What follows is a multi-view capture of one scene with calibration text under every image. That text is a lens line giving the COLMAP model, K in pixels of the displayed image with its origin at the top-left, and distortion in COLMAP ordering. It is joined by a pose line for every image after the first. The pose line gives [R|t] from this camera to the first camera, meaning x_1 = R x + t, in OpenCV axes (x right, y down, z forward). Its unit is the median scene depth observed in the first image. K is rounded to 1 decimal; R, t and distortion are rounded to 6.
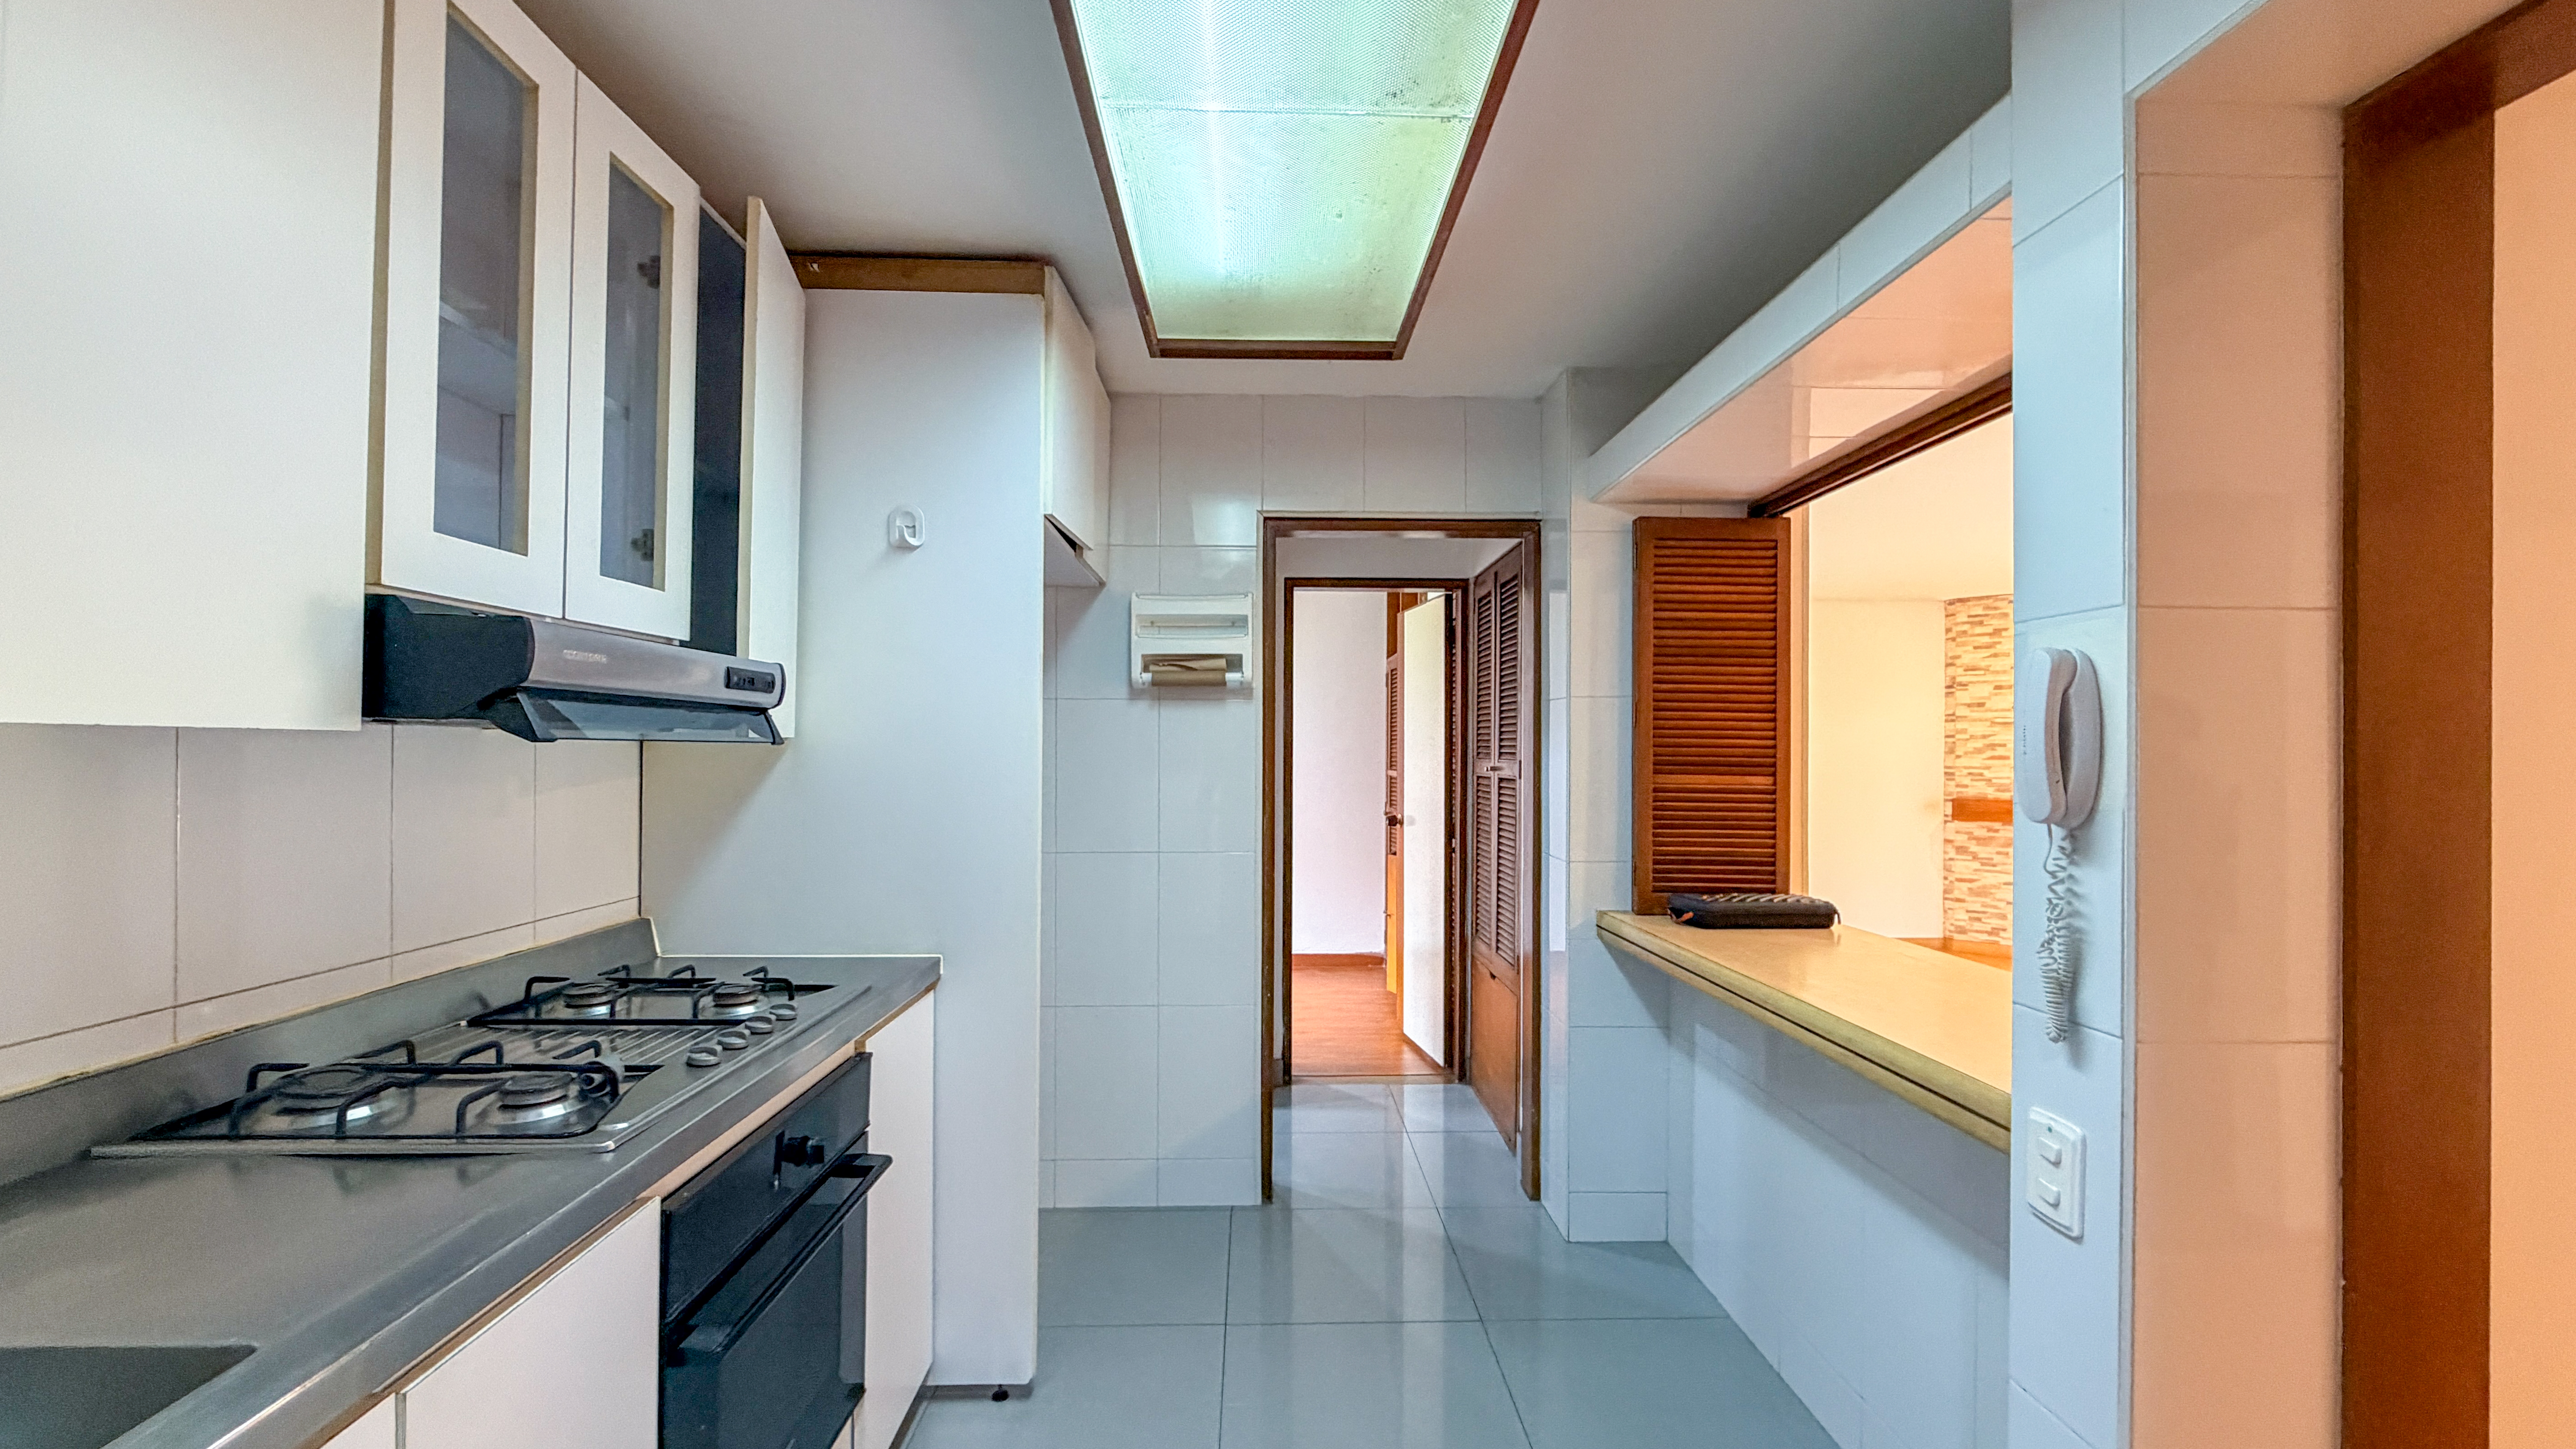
lens RADIAL K [[1066.5, 0, 1271.9], [0, 1066.5, 743.8], [0, 0, 1]] dist [0.006872, 0.000436]
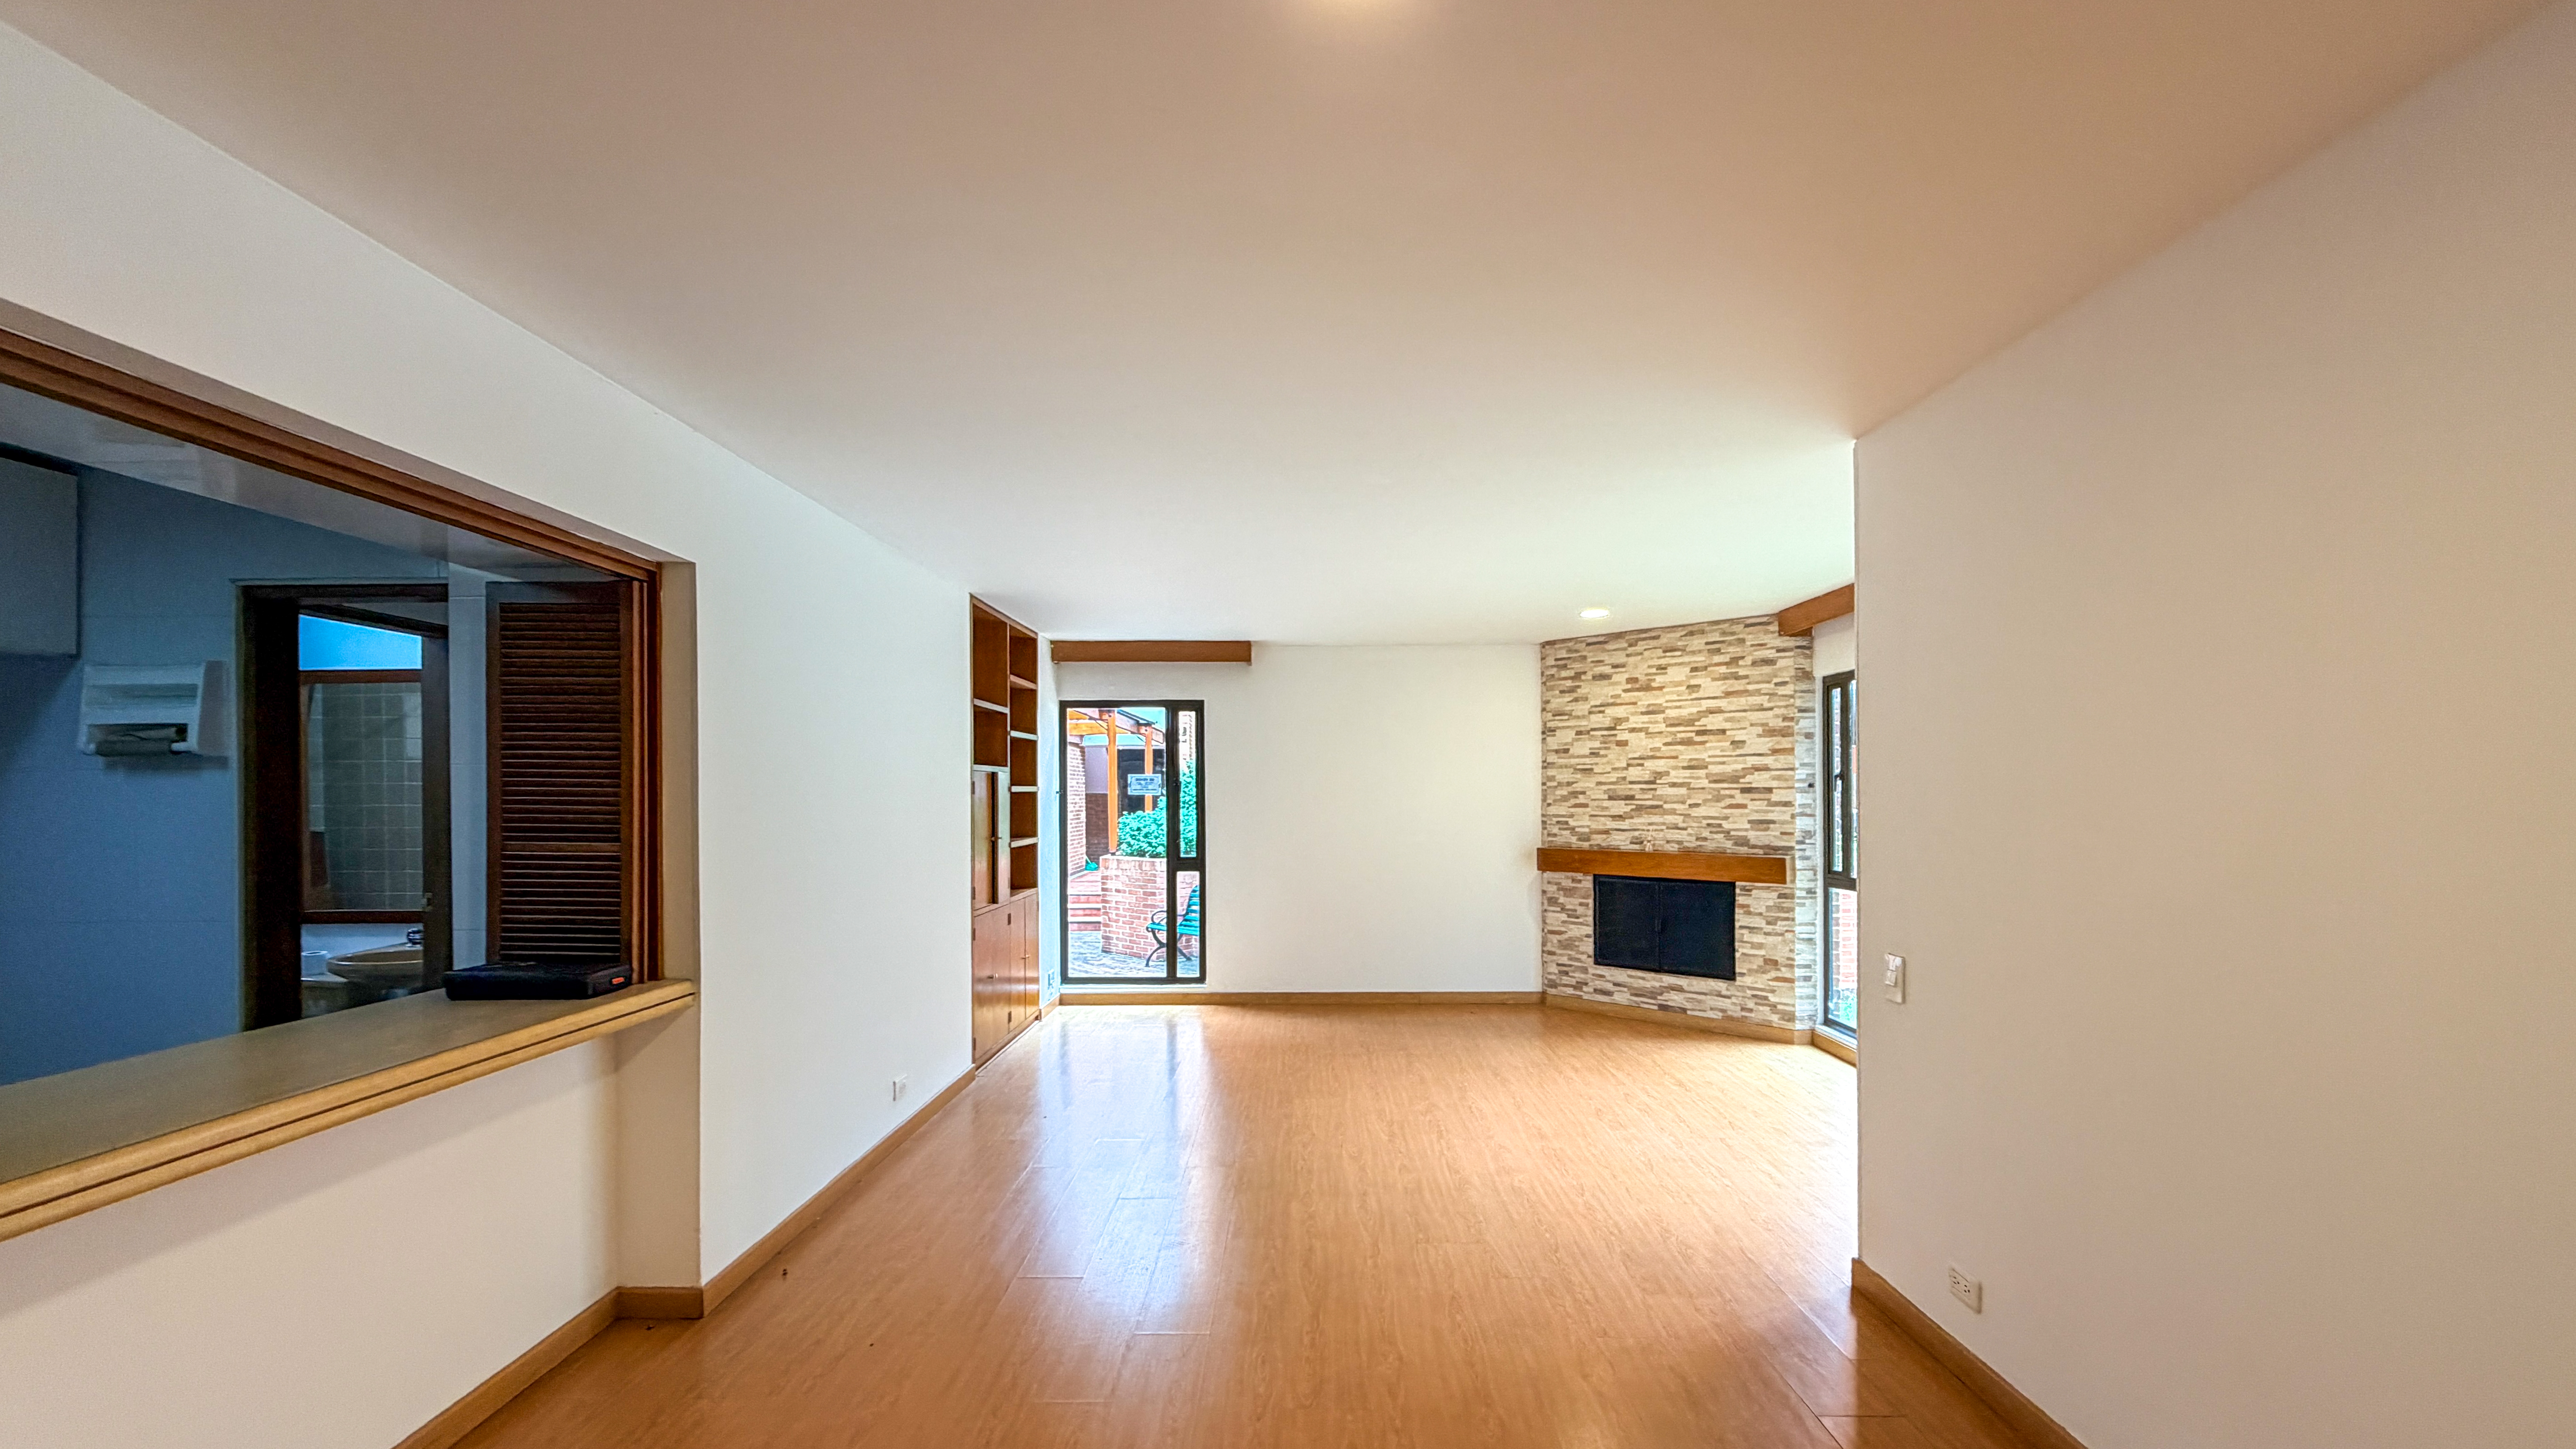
lens RADIAL K [[1066.5, 0, 1256.6], [0, 1066.5, 797.2], [0, 0, 1]] dist [0.006872, 0.000436]
pose [[0.998032, -0.010068, -0.061885, 1.017360], [0.010548, 0.999917, 0.007446, -0.010978], [0.061805, -0.008084, 0.998055, 0.048645]]
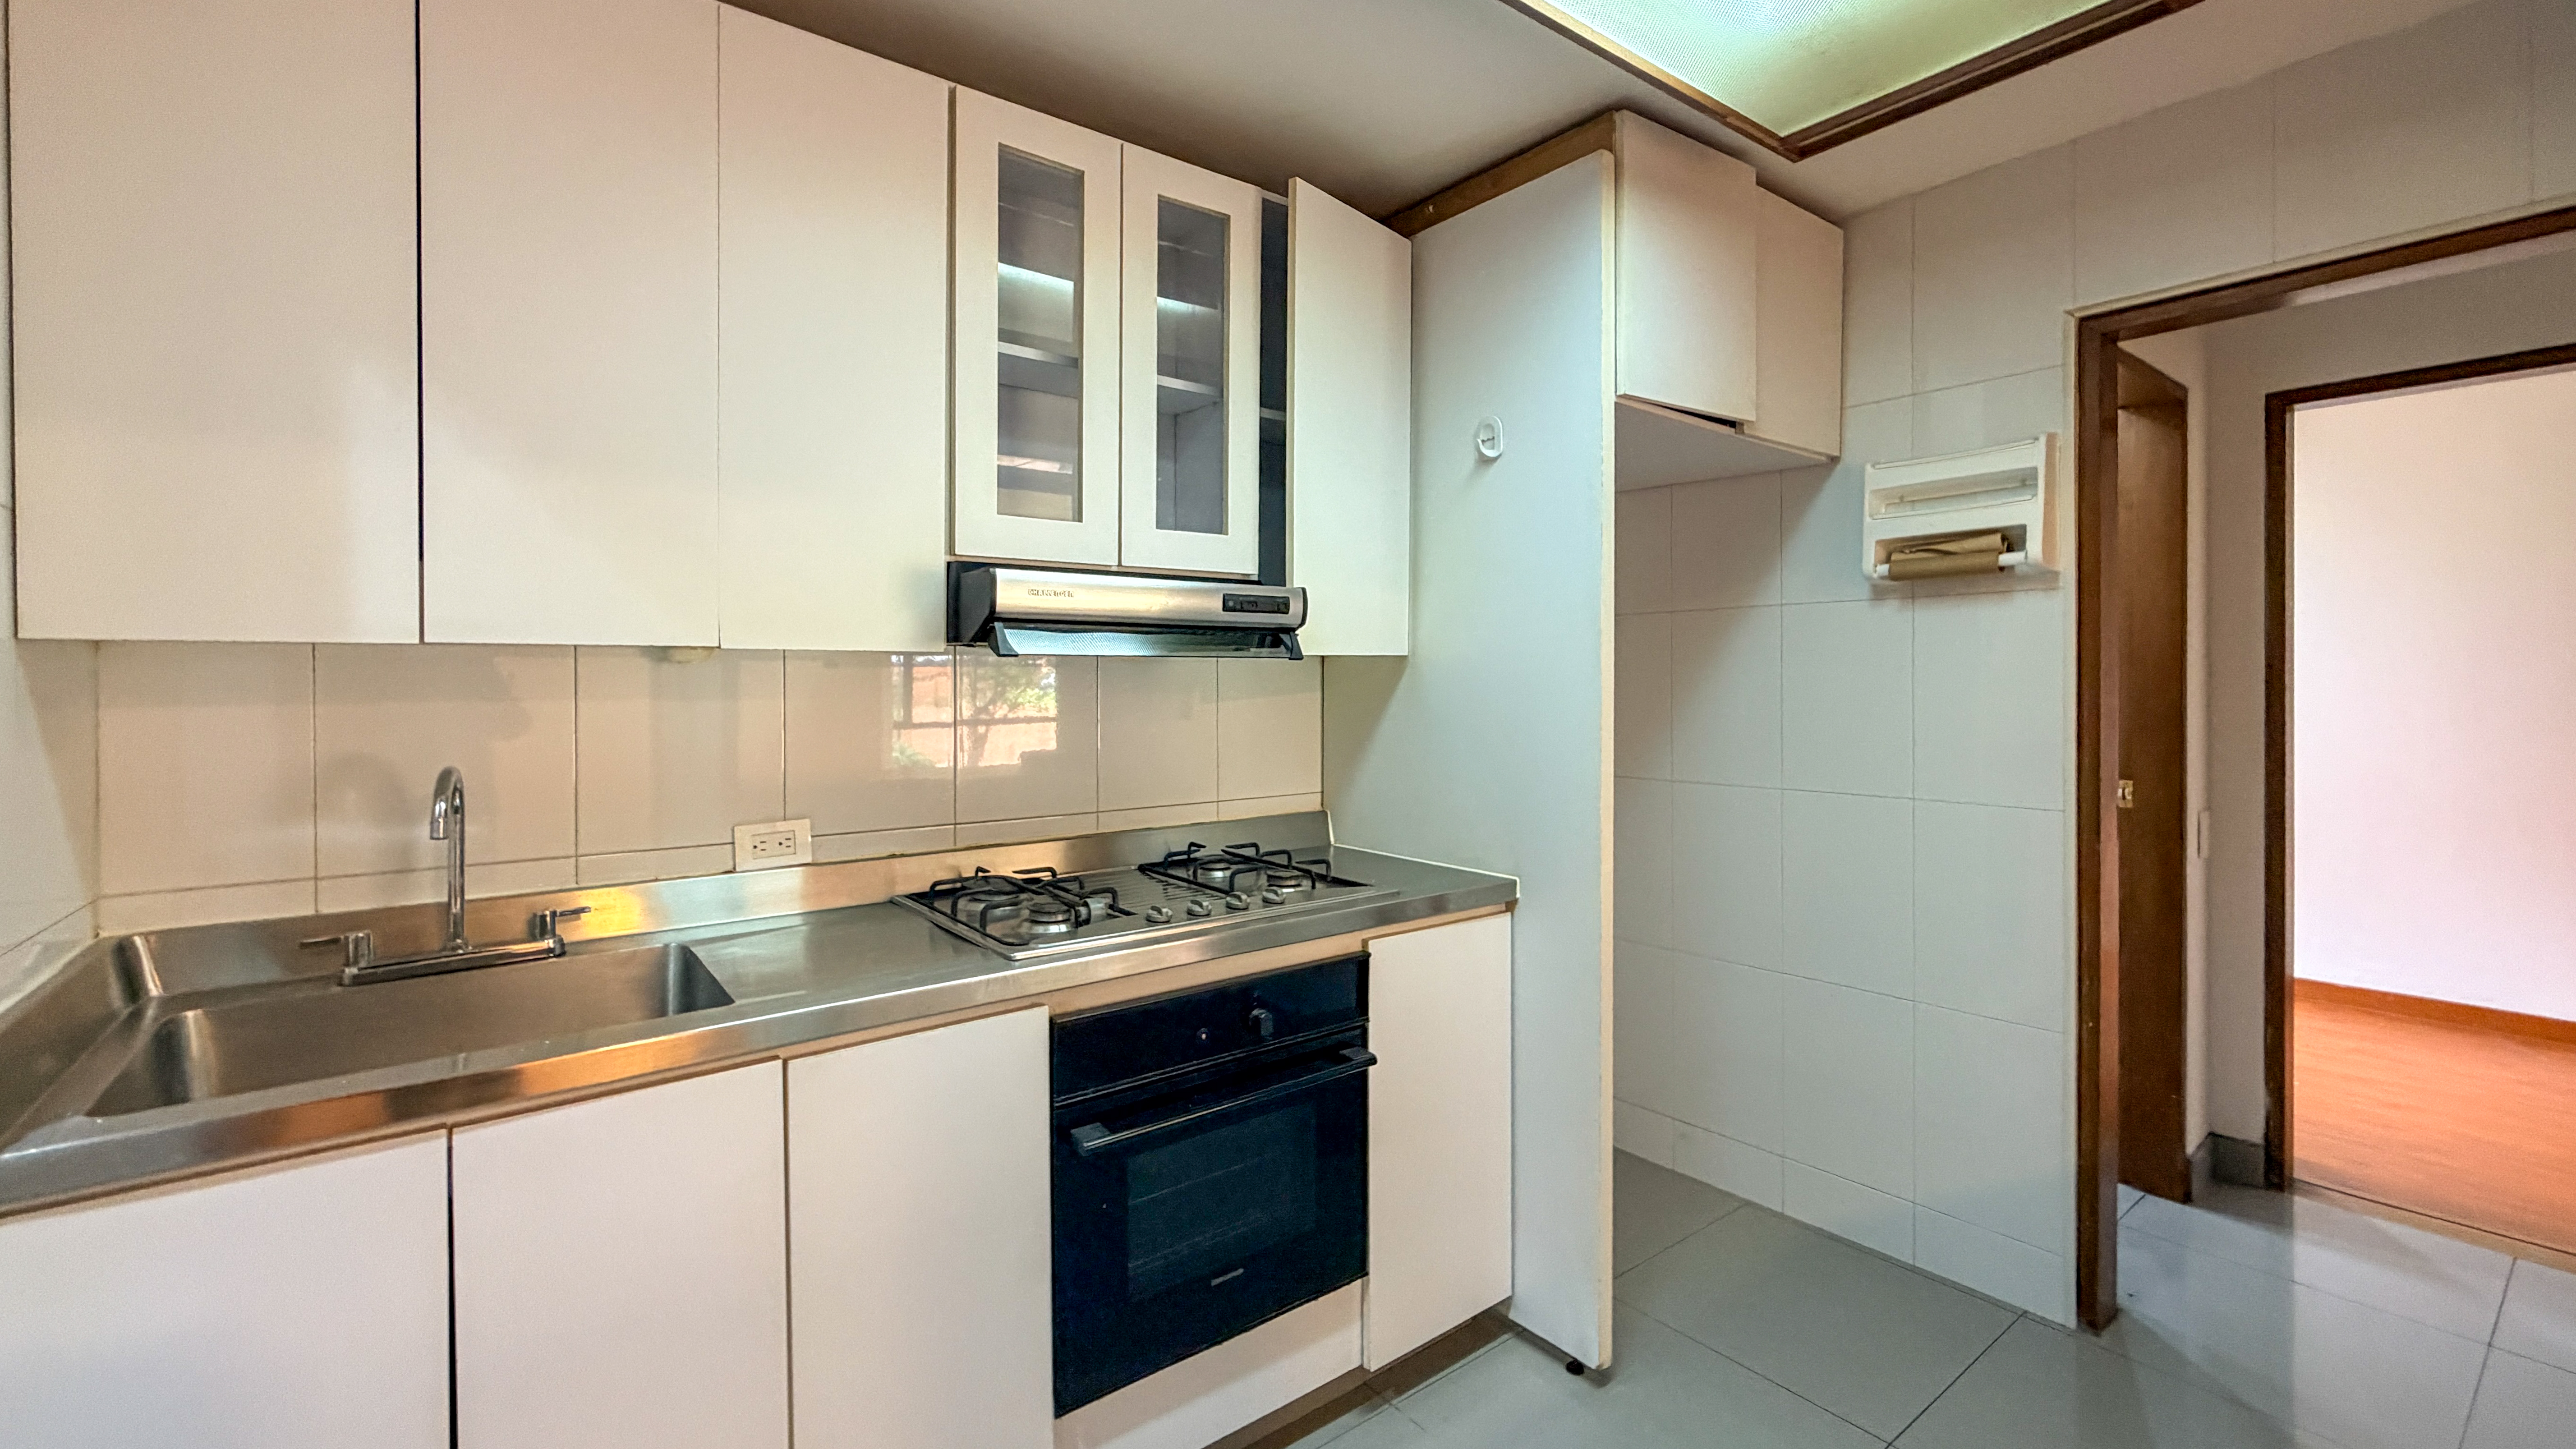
lens RADIAL K [[1066.5, 0, 1277.6], [0, 1066.5, 679.9], [0, 0, 1]] dist [0.006872, 0.000436]
pose [[0.583897, -0.005268, -0.811810, 0.248118], [0.009707, 0.999953, 0.000492, 0.012089], [0.811769, -0.008167, 0.583921, 0.188439]]
